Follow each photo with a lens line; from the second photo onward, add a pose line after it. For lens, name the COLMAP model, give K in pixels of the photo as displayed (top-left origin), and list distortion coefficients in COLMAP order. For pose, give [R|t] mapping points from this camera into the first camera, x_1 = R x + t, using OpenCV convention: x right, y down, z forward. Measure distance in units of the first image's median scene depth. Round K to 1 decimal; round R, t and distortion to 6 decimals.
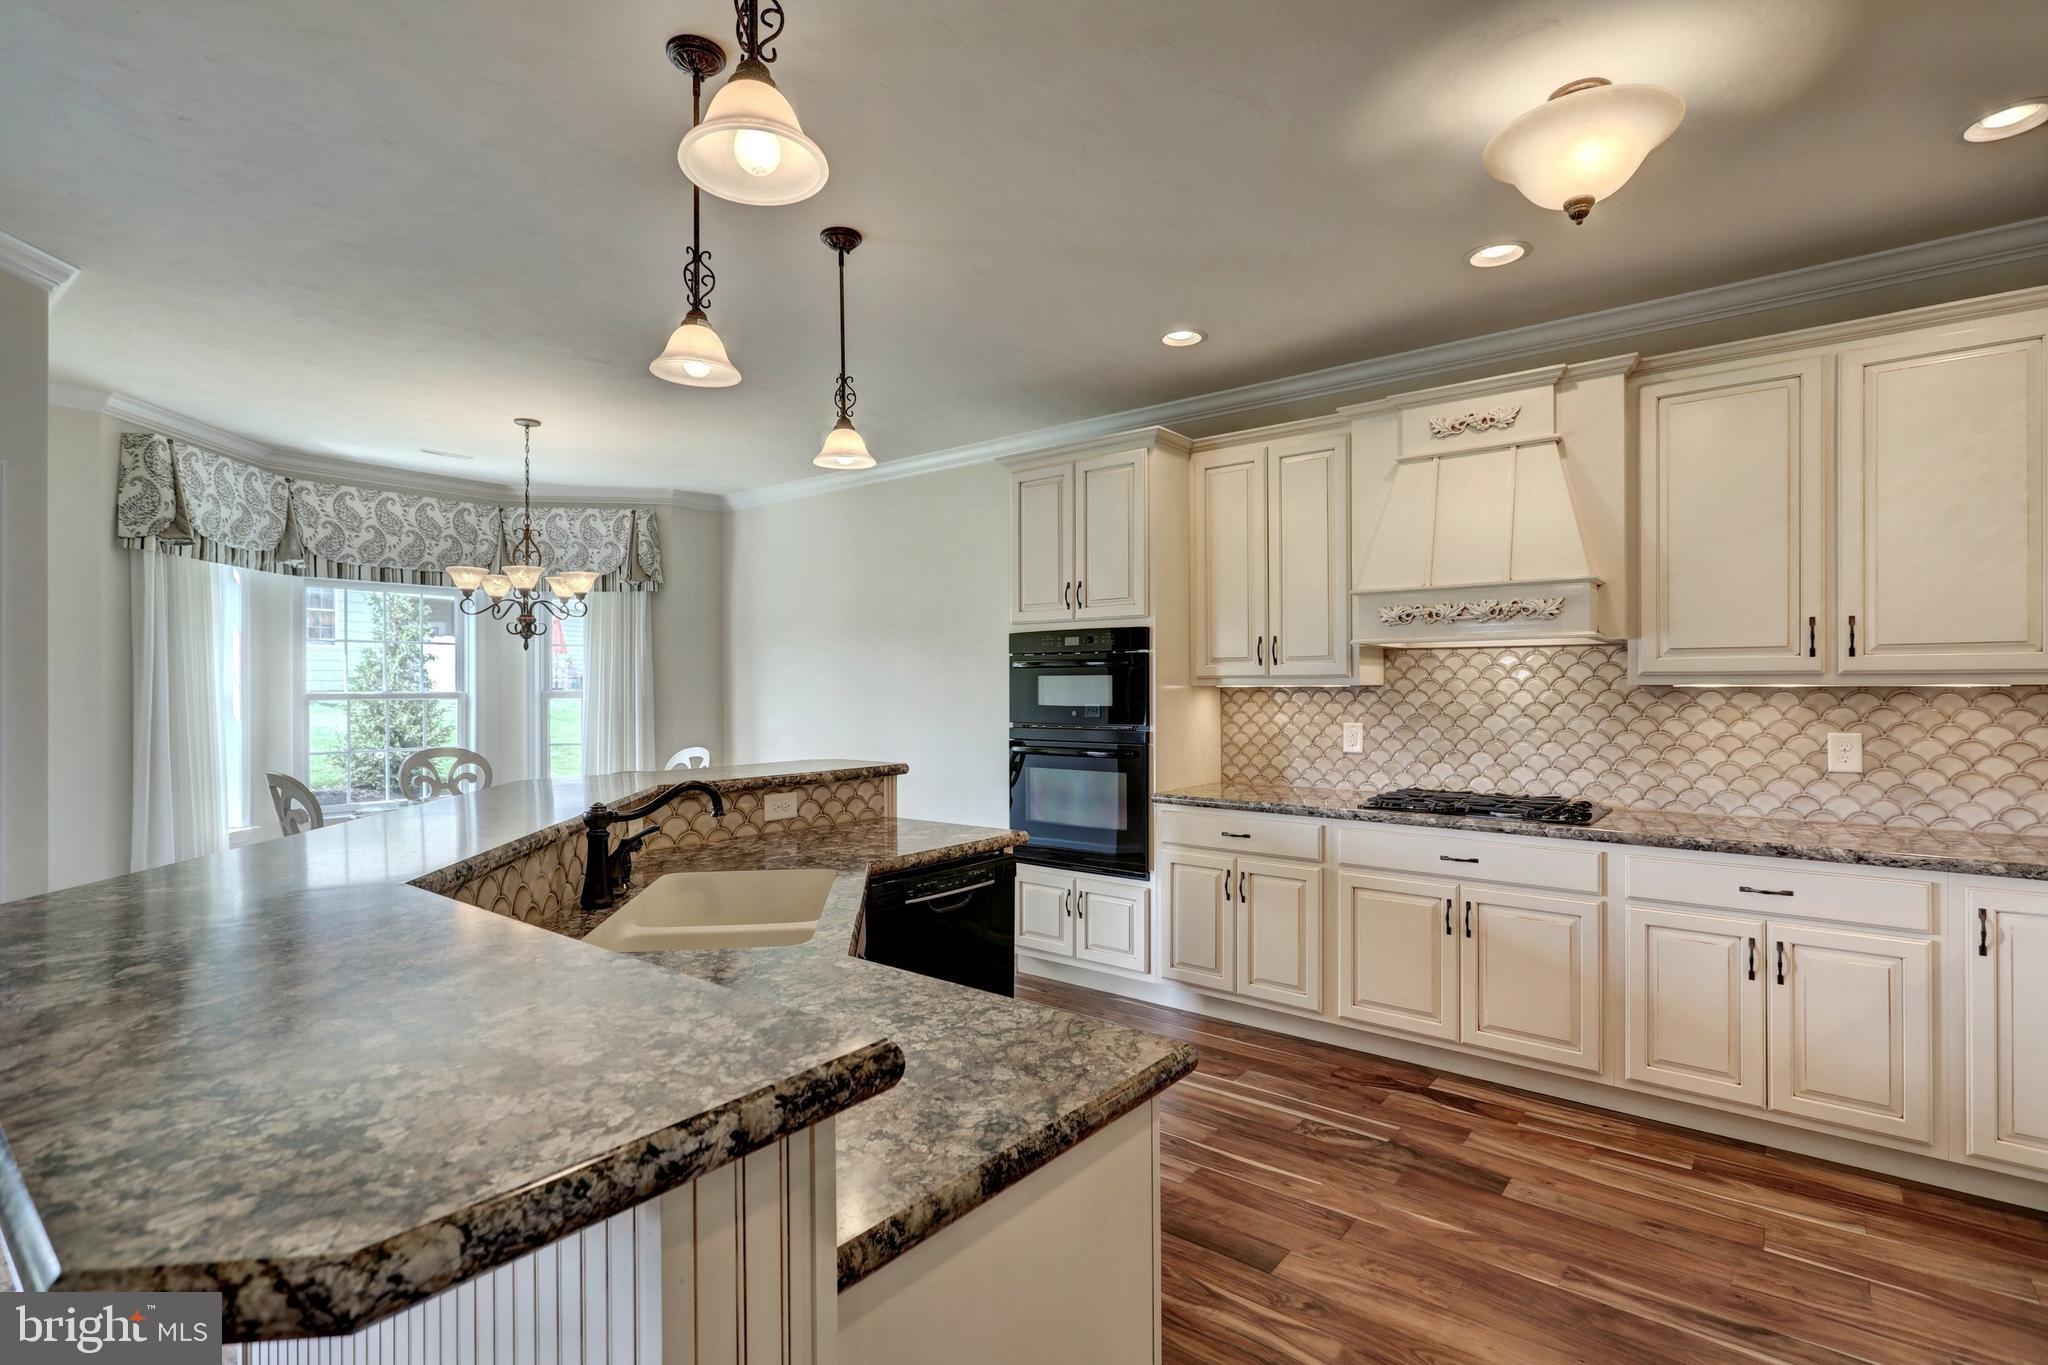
lens RADIAL K [[966.8, 0, 1006.3], [0, 966.8, 684.0], [0, 0, 1]] dist [0.004394, 0.001759]
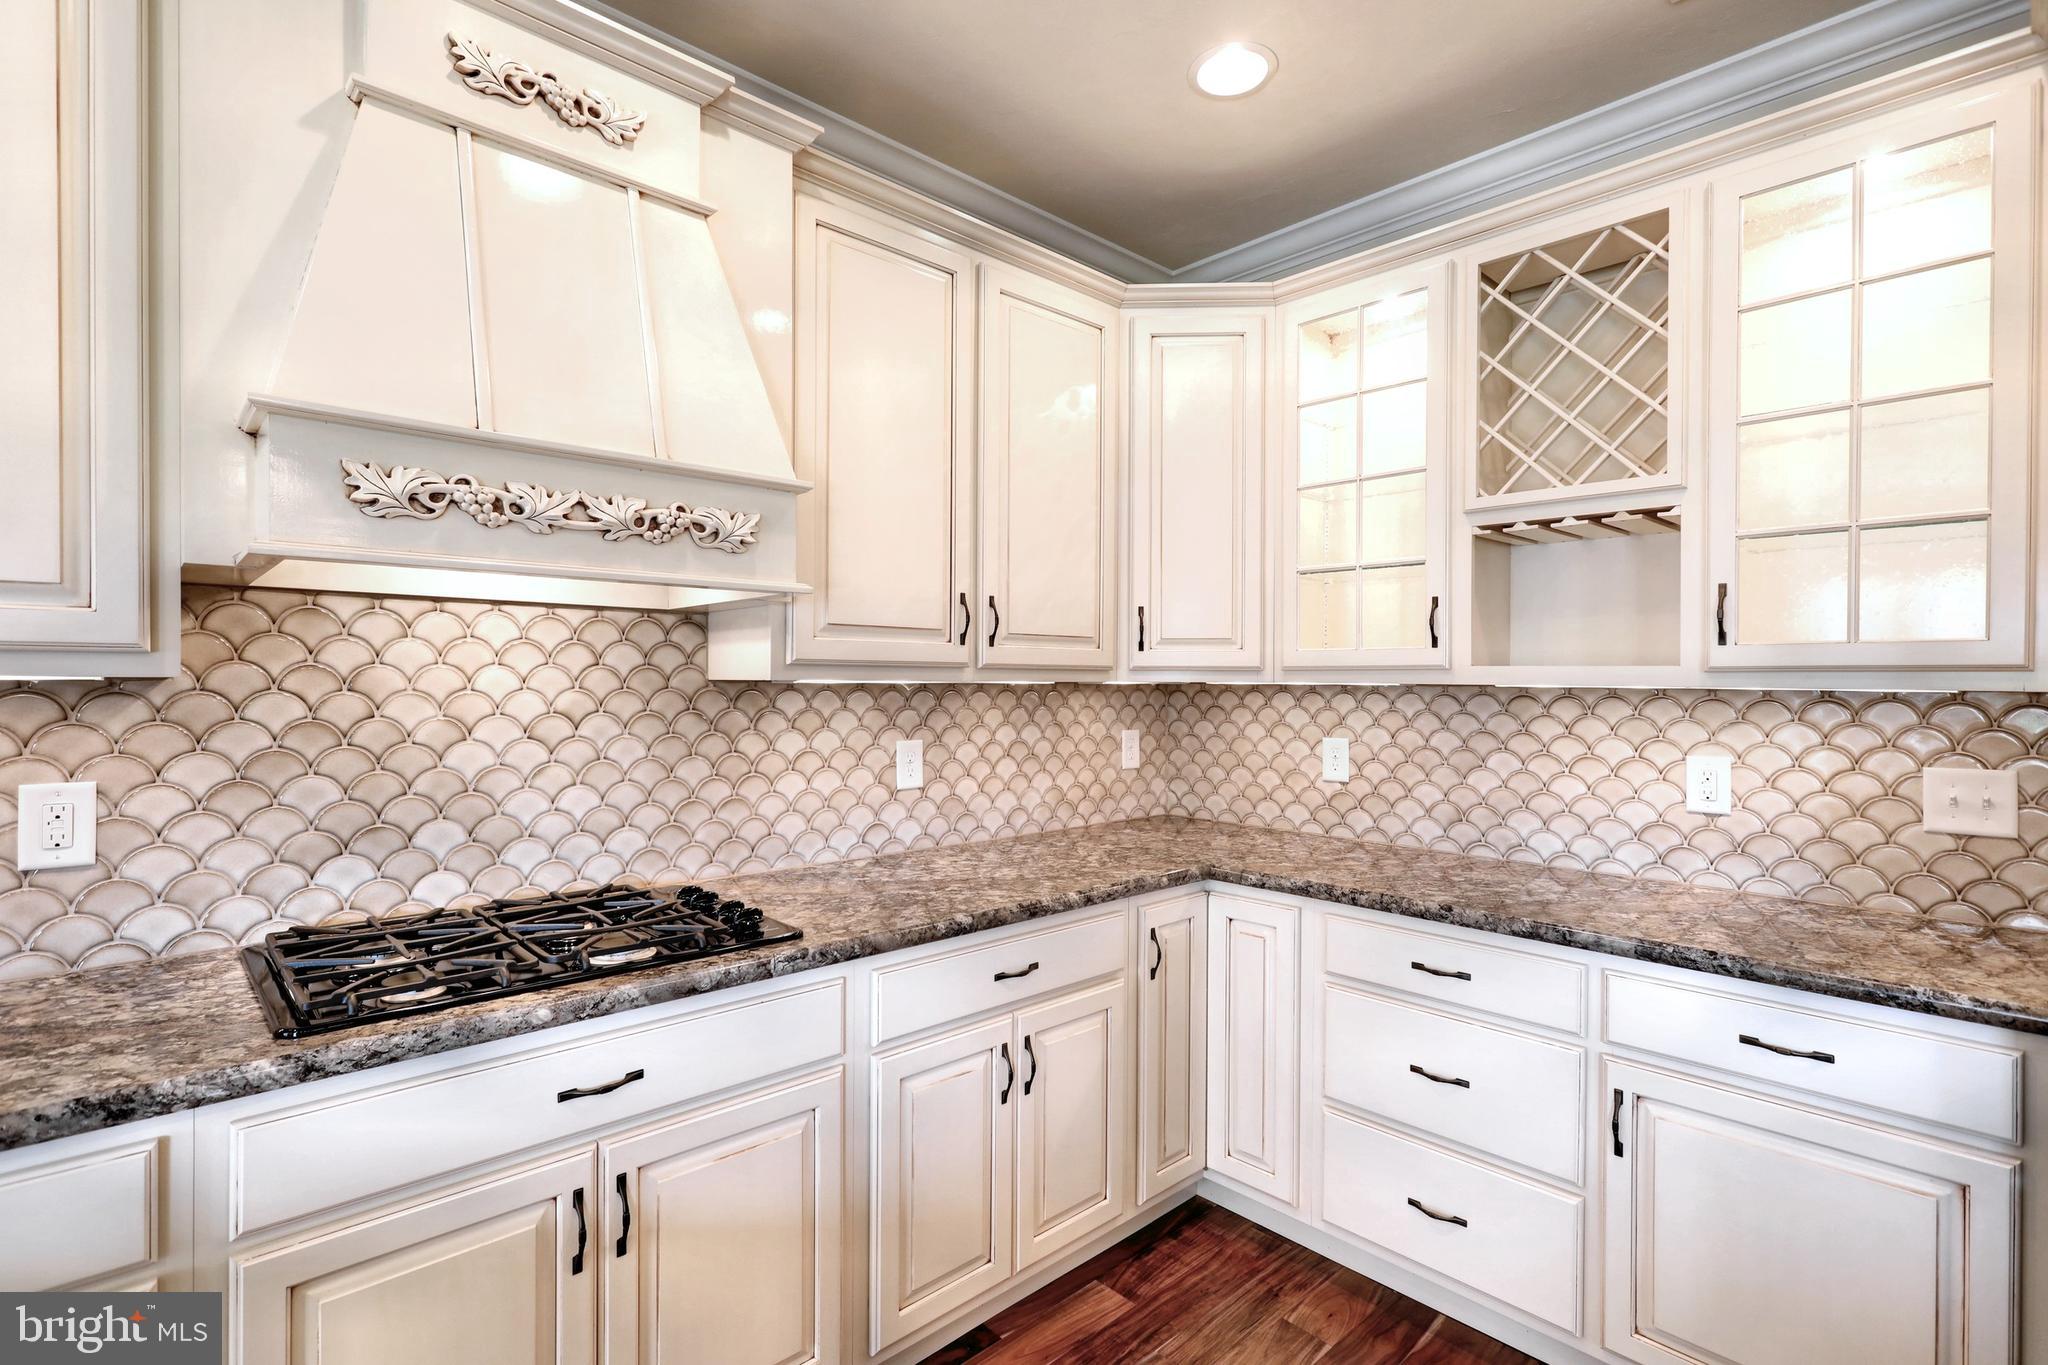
lens RADIAL K [[966.8, 0, 1017.2], [0, 966.8, 686.3], [0, 0, 1]] dist [0.004394, 0.001759]
pose [[0.128887, -0.001715, 0.991658, 0.055726], [-0.006903, 0.999973, 0.002627, 0.001680], [-0.991635, -0.007184, 0.128872, 0.644862]]
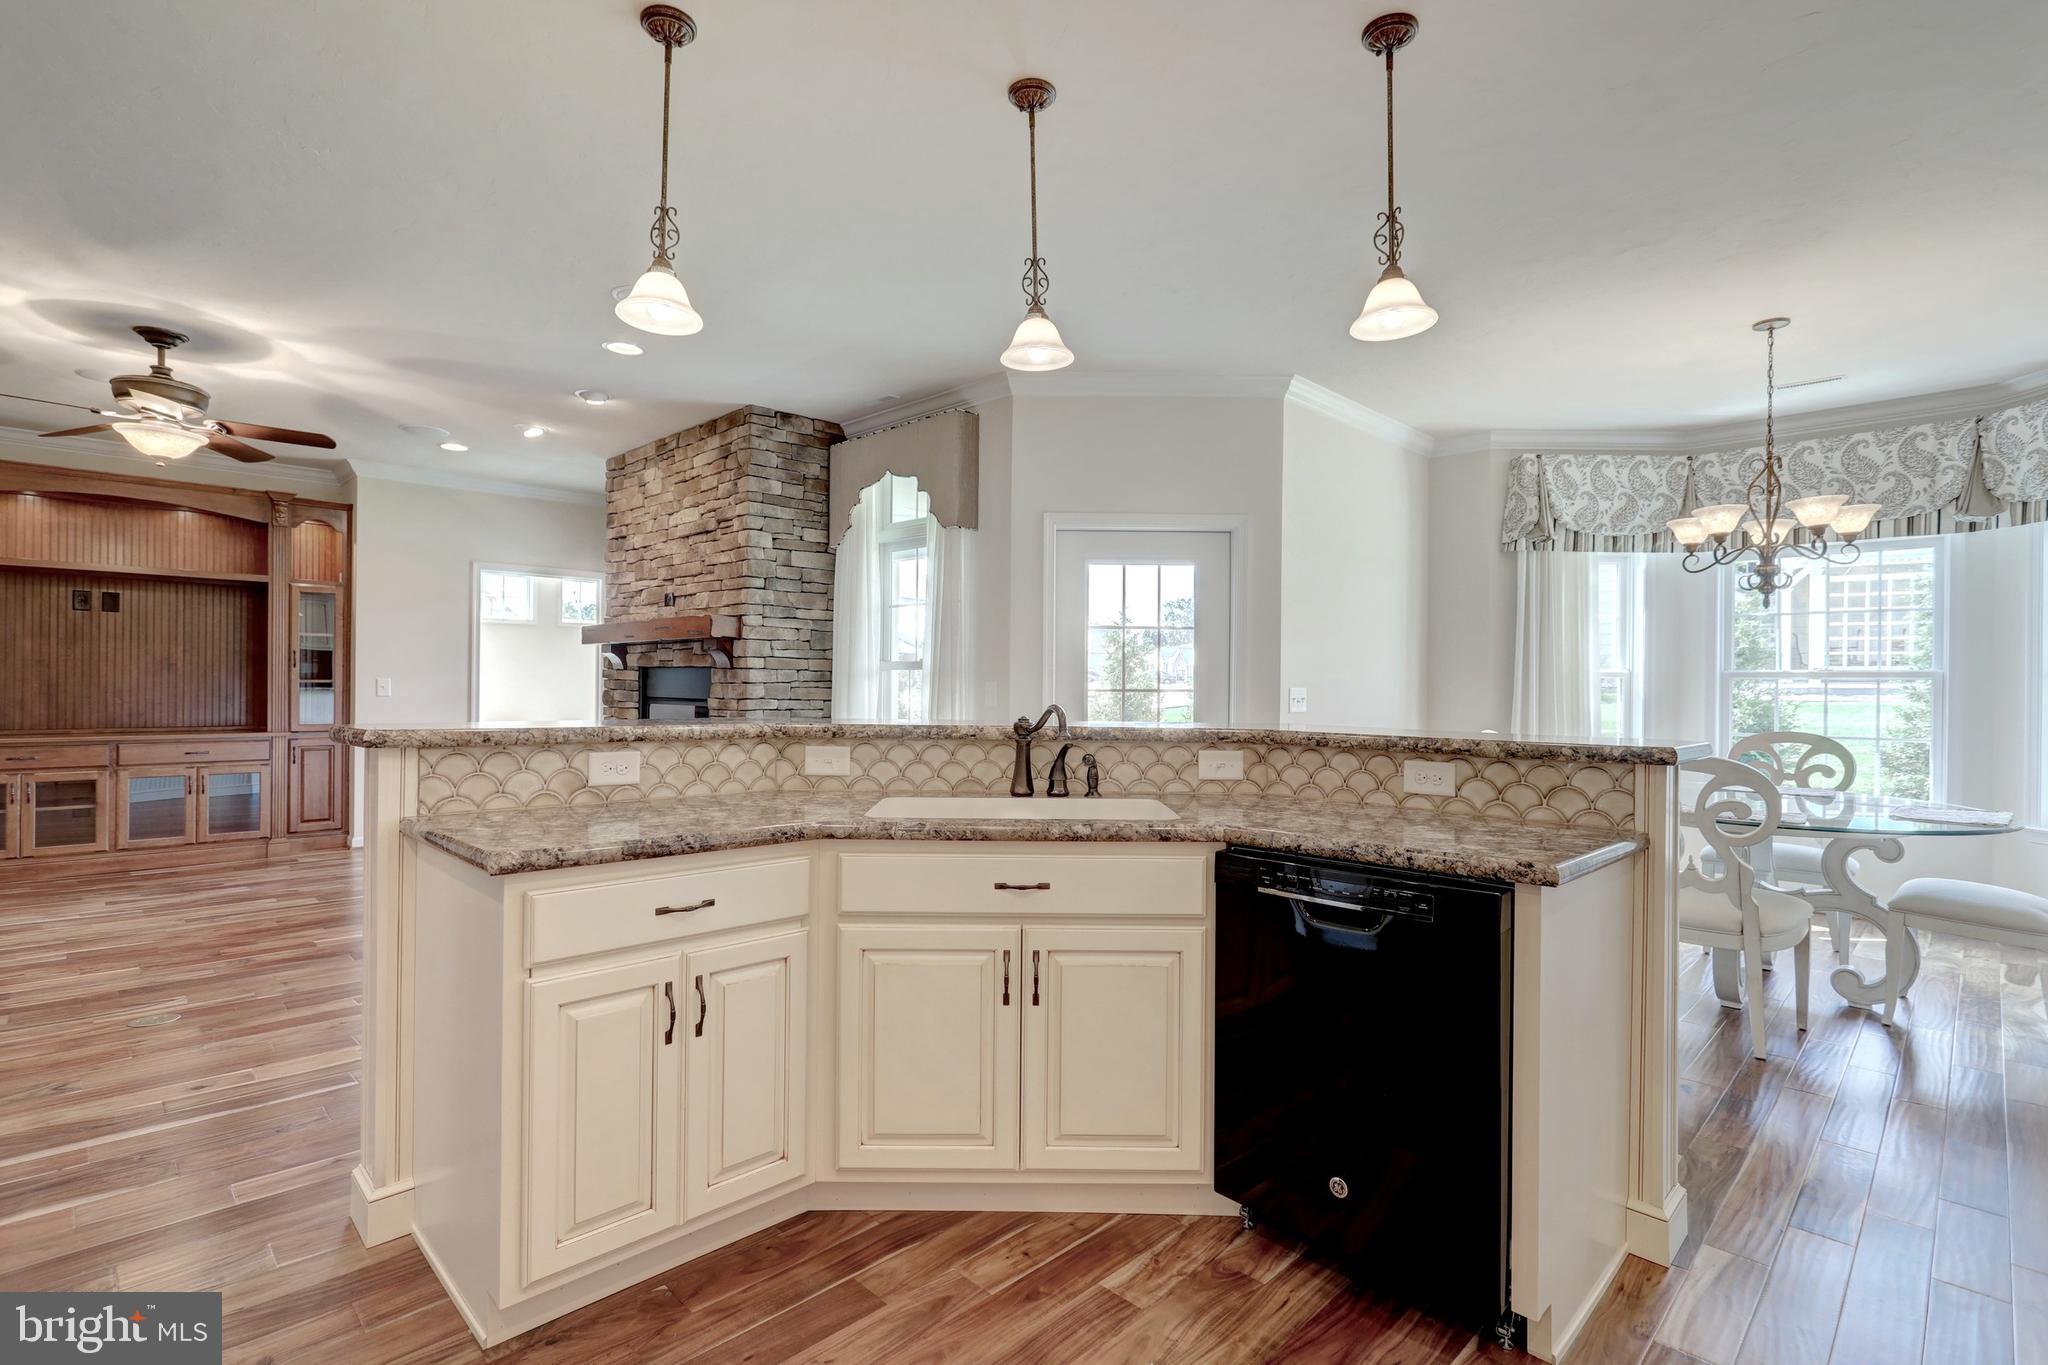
lens RADIAL K [[966.8, 0, 1029.5], [0, 966.8, 677.5], [0, 0, 1]] dist [0.004394, 0.001759]
pose [[-0.097735, -0.005868, -0.995195, 0.723374], [-0.012846, 0.999907, -0.004634, 0.067164], [0.995130, 0.012331, -0.097801, 0.949862]]
